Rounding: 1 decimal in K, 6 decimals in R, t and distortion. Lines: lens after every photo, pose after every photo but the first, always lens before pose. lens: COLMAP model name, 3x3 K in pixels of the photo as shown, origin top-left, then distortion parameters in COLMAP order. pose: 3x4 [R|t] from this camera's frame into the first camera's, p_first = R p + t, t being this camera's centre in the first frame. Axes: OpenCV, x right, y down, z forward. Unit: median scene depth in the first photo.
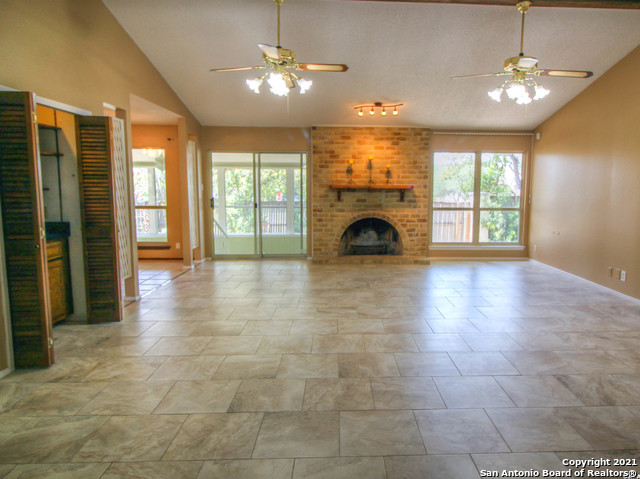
lens RADIAL K [[432.8, 0, 366.1], [0, 432.8, 237.7], [0, 0, 1]] dist [0.008895, -0.008755]
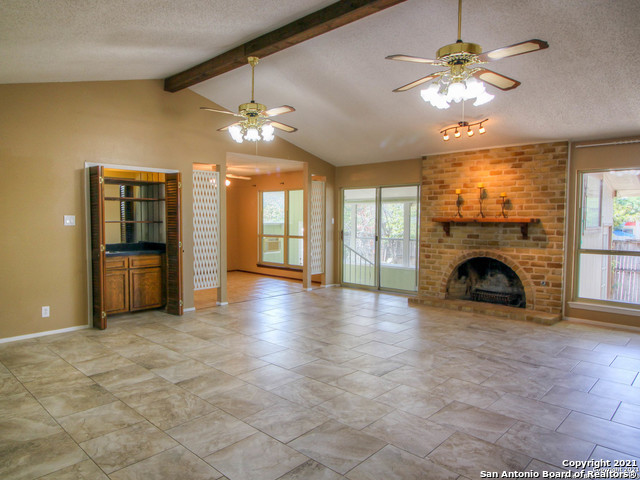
lens RADIAL K [[434.5, 0, 294.0], [0, 434.5, 252.5], [0, 0, 1]] dist [0.010920, -0.015533]
pose [[0.658743, 0.053612, -0.750455, 0.462675], [-0.085905, 0.996294, -0.004232, -0.023768], [0.747447, 0.067256, 0.660908, 0.202443]]
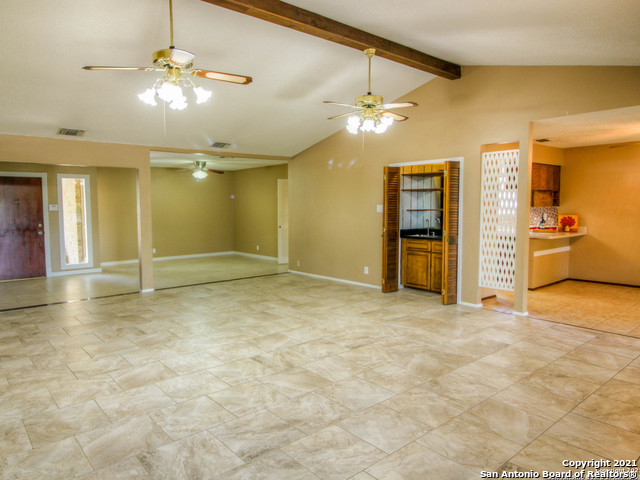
lens RADIAL K [[434.5, 0, 290.7], [0, 434.5, 250.7], [0, 0, 1]] dist [0.010920, -0.015533]
pose [[-0.824280, 0.054537, -0.563549, 0.403121], [-0.068897, 0.978291, 0.195446, -0.140097], [0.561974, 0.199929, -0.802629, 1.149891]]
